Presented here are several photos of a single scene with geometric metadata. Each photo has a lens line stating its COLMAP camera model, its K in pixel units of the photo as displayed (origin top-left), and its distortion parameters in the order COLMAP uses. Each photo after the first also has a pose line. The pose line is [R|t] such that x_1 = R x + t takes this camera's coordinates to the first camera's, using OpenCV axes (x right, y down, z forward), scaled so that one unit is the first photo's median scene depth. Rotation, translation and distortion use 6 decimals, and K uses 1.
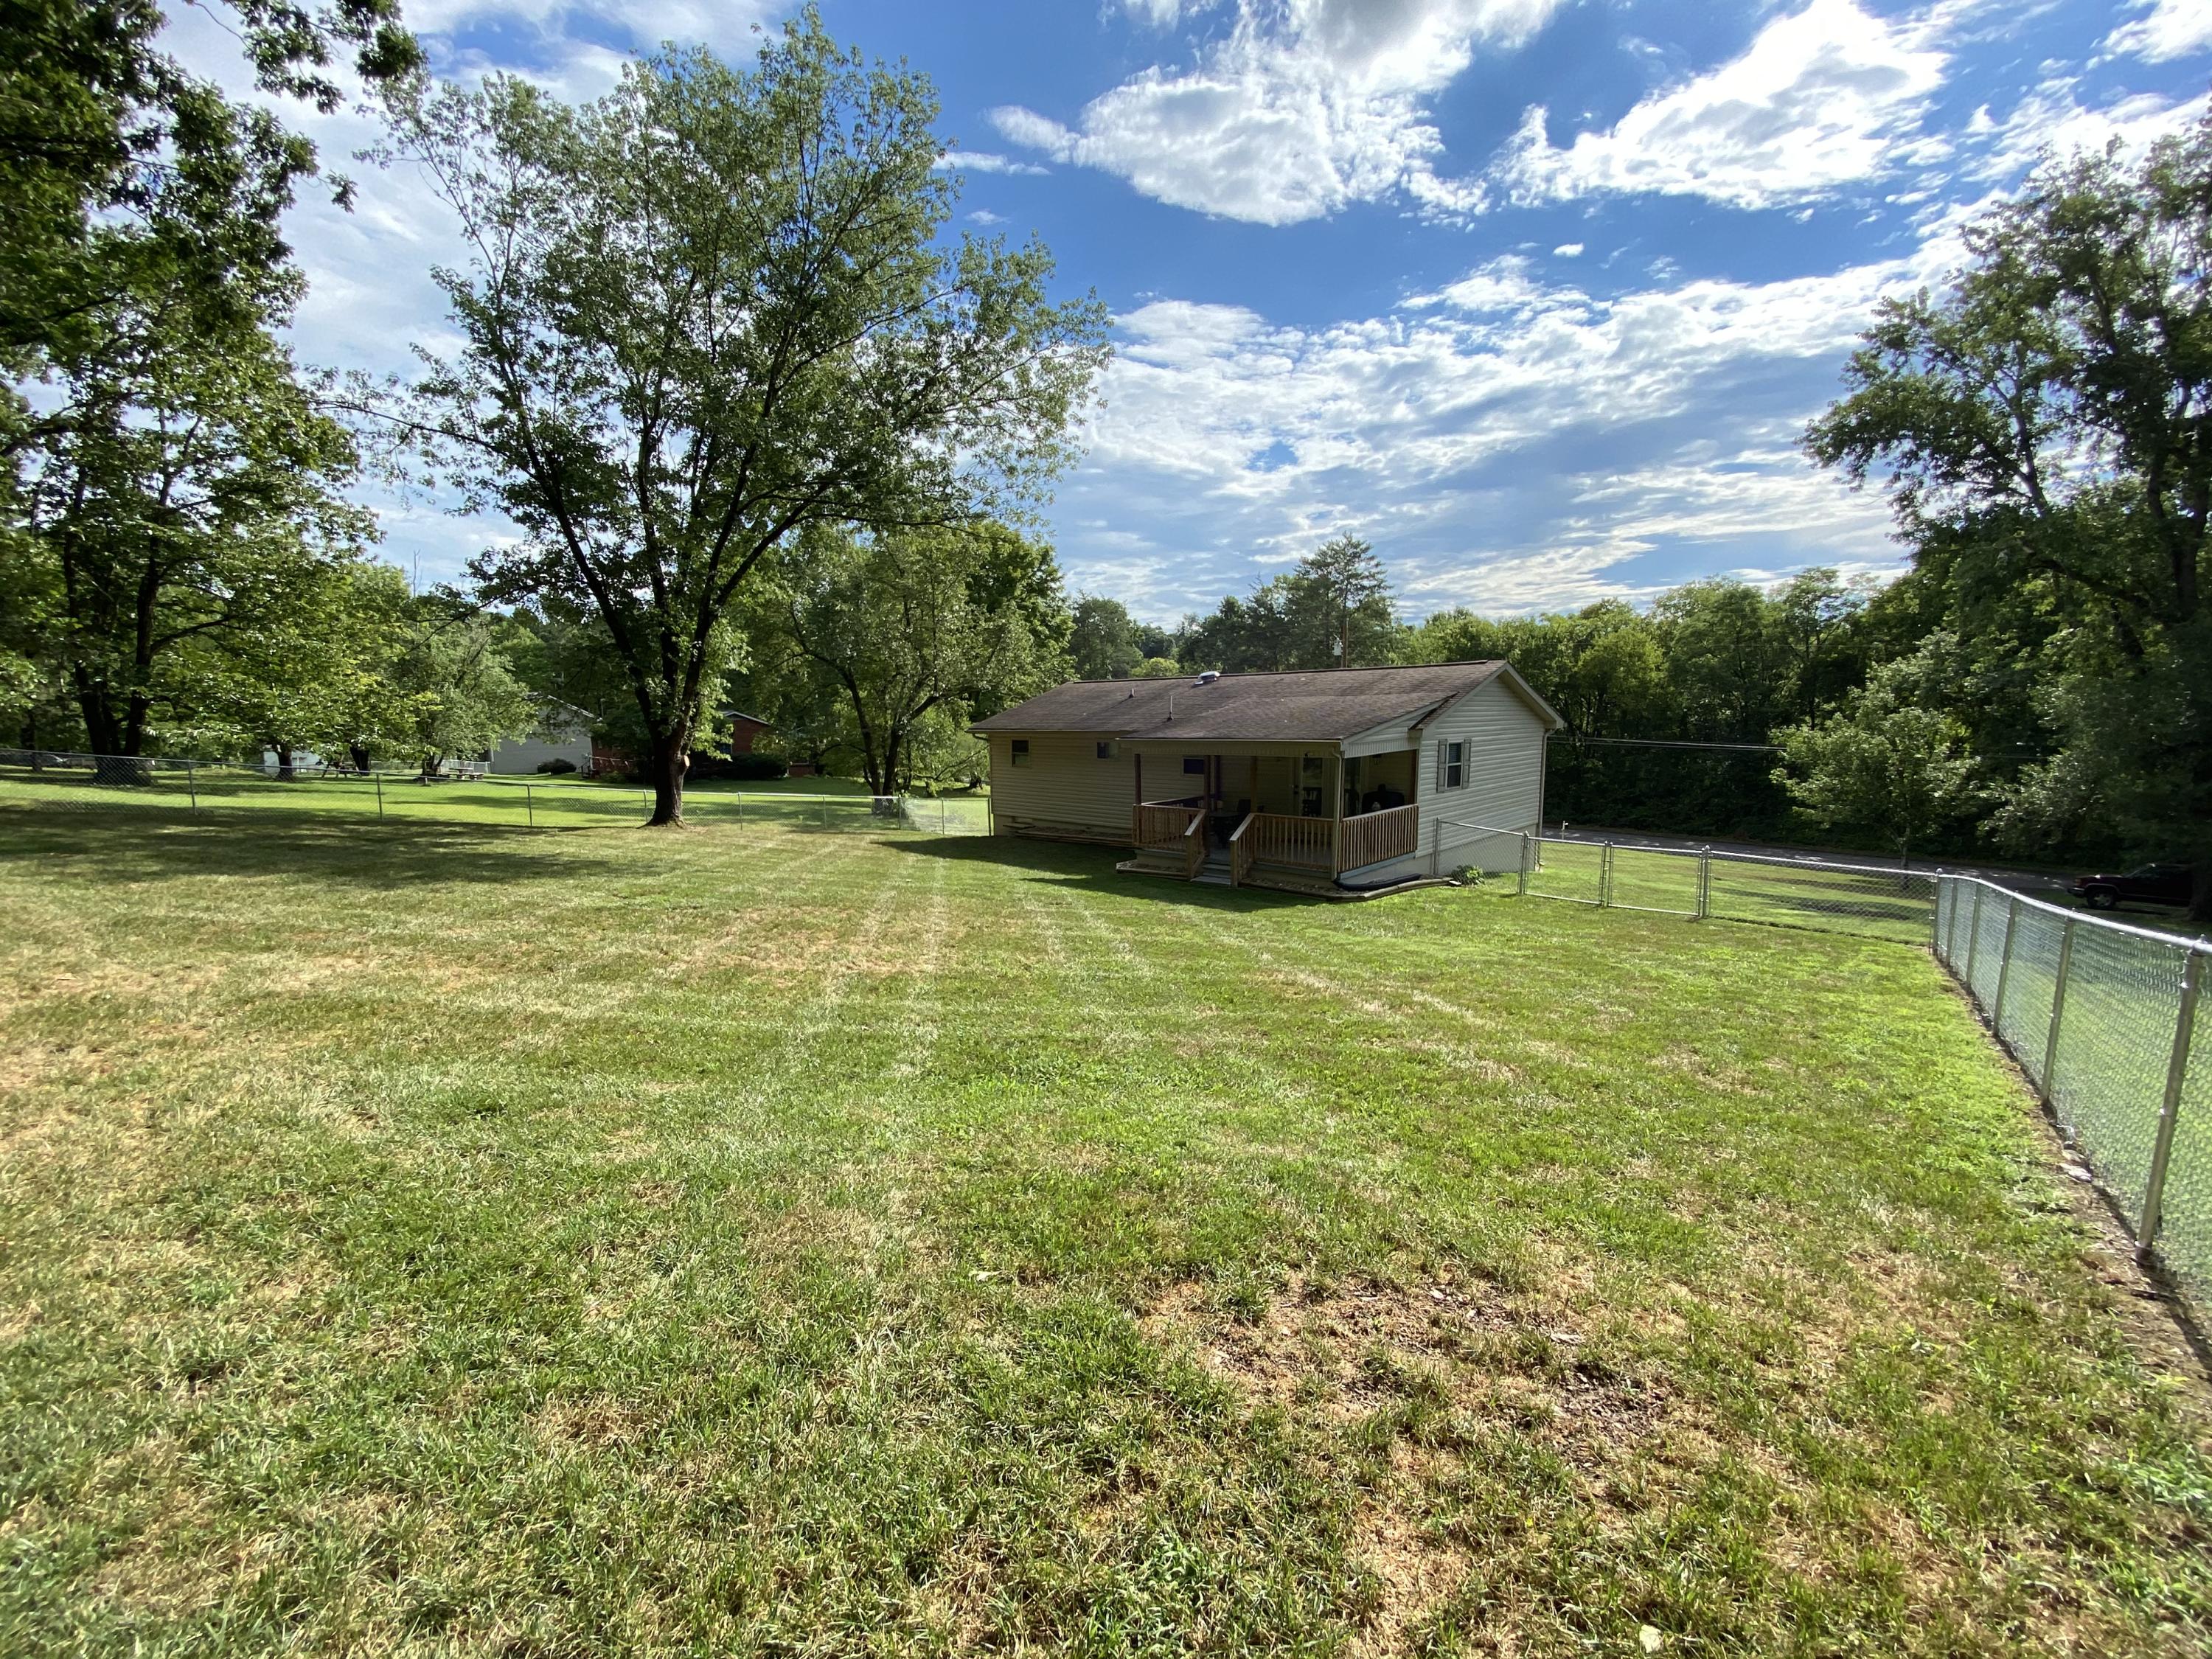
lens RADIAL K [[906.6, 0, 1106.0], [0, 906.6, 829.5], [0, 0, 1]] dist [0.000238, 0.000007]
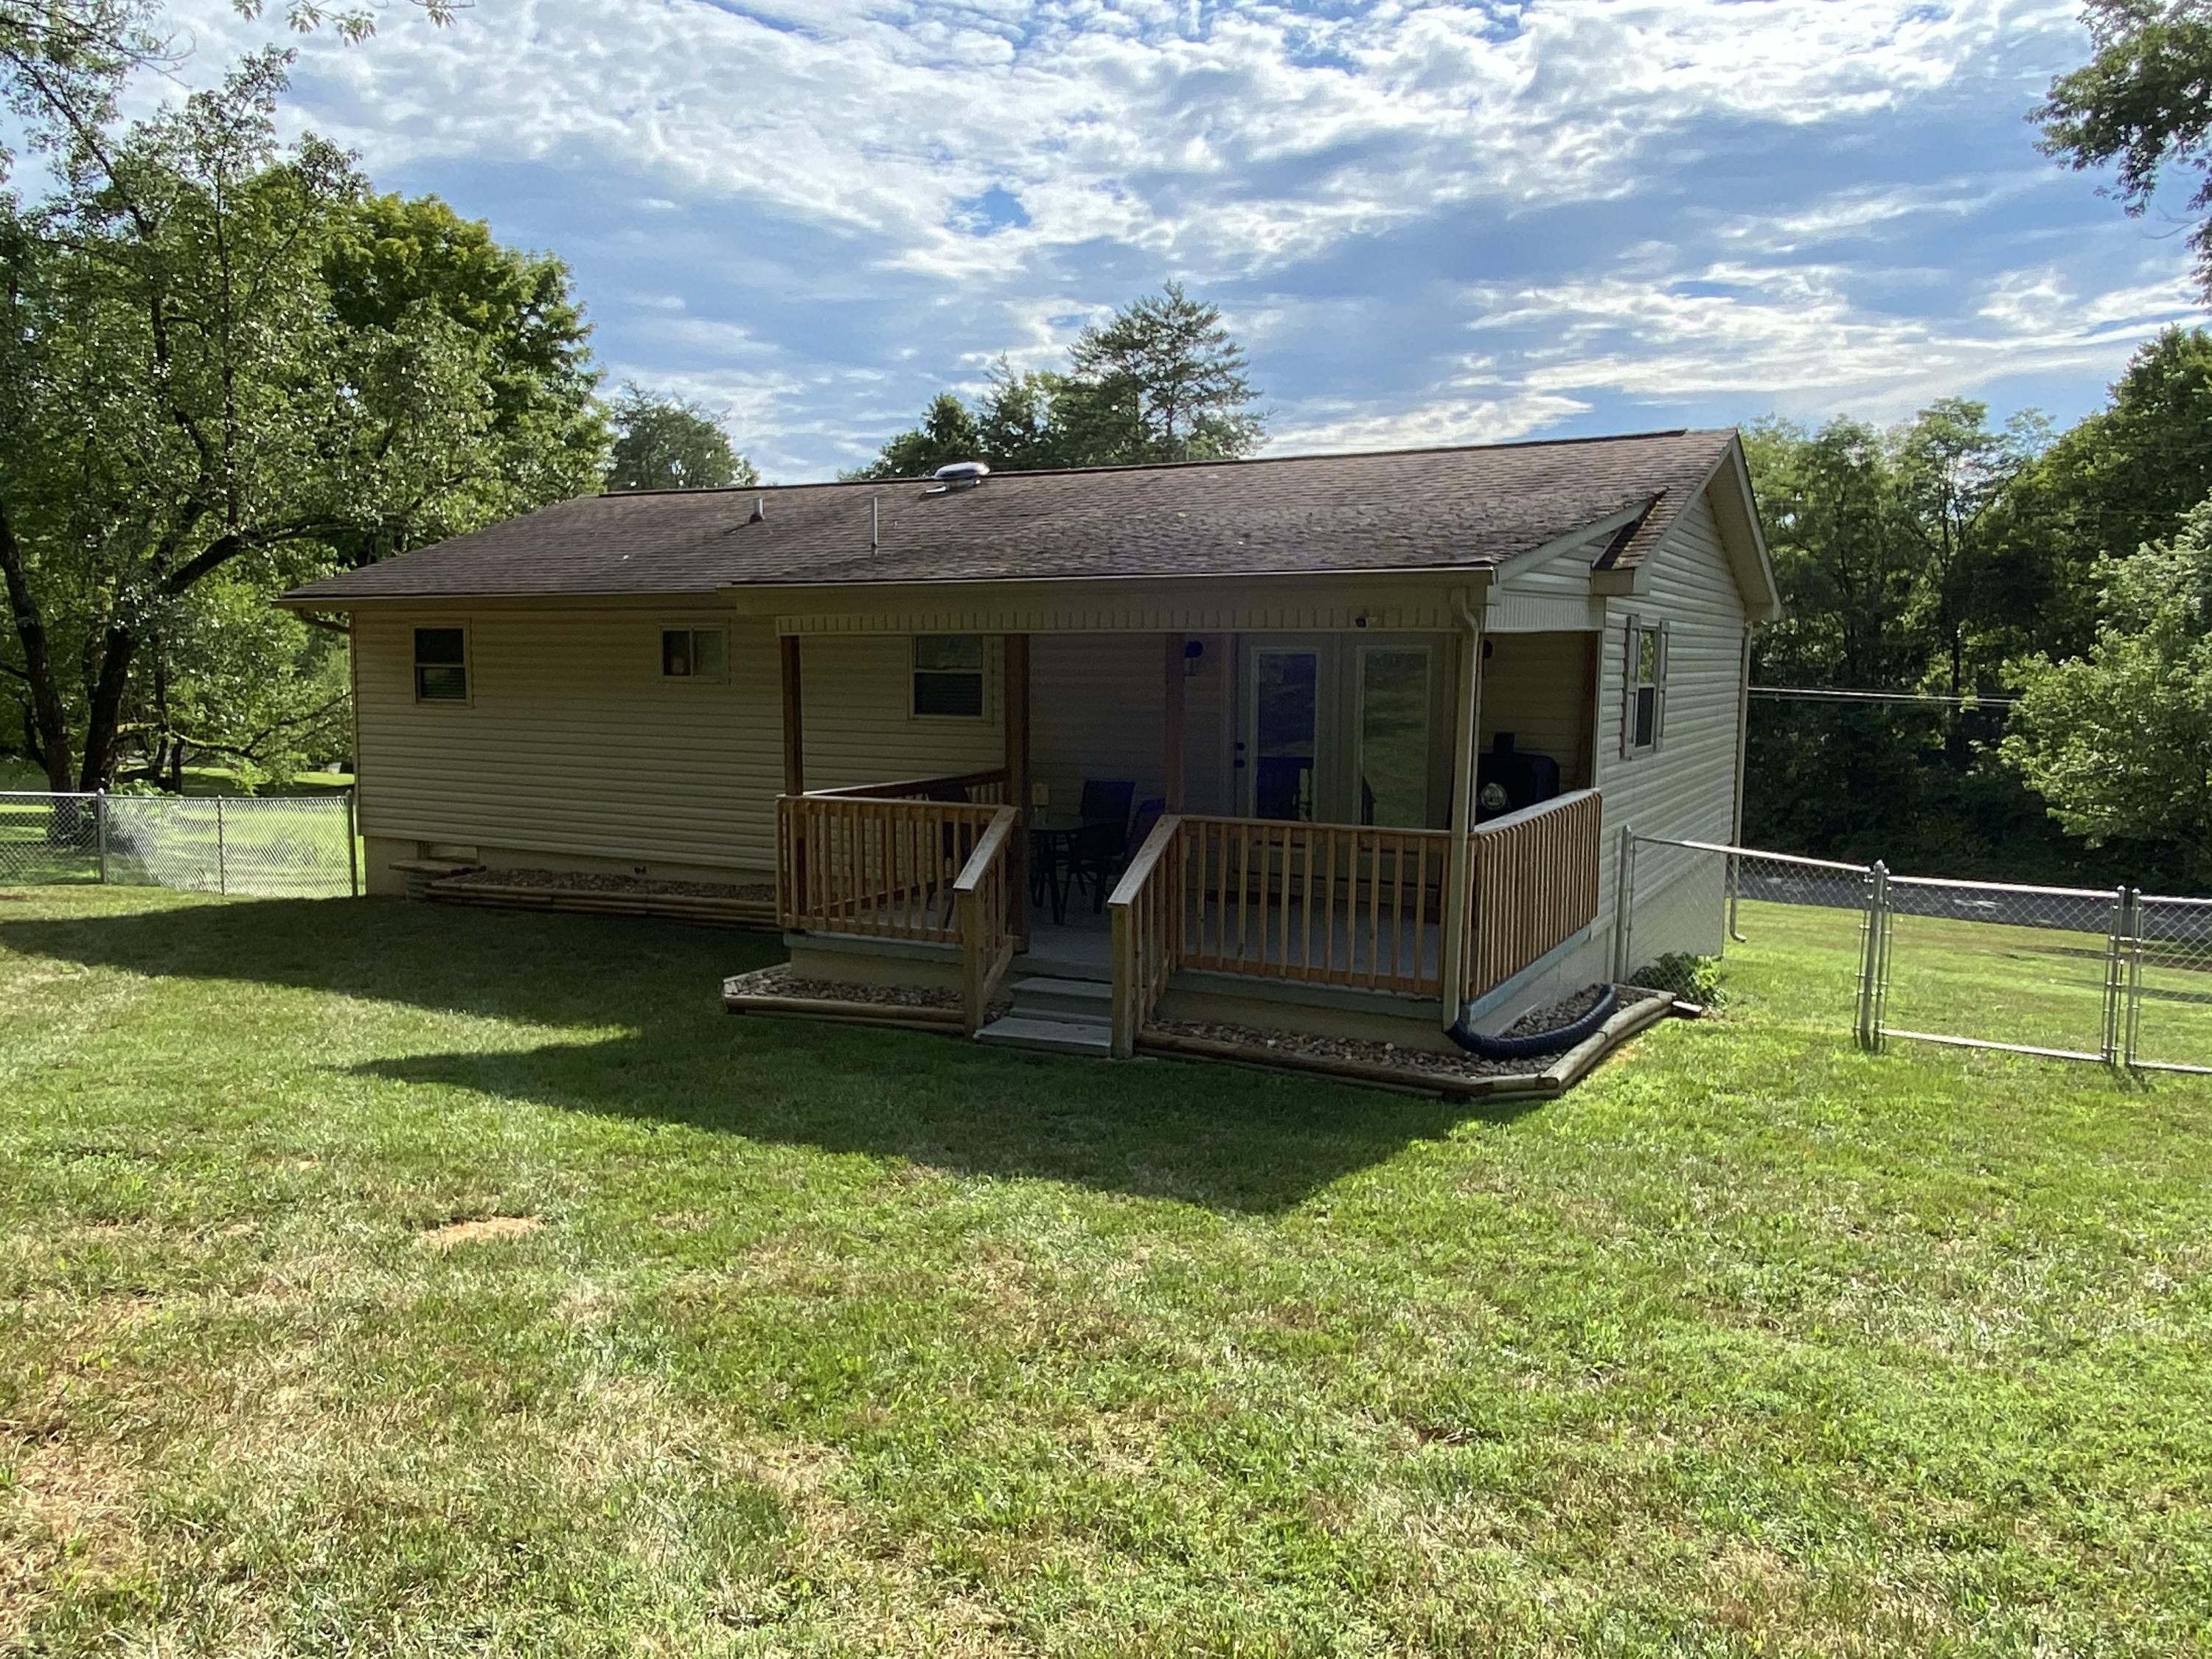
lens RADIAL K [[1603.5, 0, 1106.0], [0, 1603.5, 829.5], [0, 0, 1]] dist [0.130419, -0.181289]
pose [[0.968757, -0.009016, 0.247848, 0.000541], [0.014884, 0.999651, -0.021813, -0.000678], [-0.247565, 0.024820, 0.968553, 0.206247]]
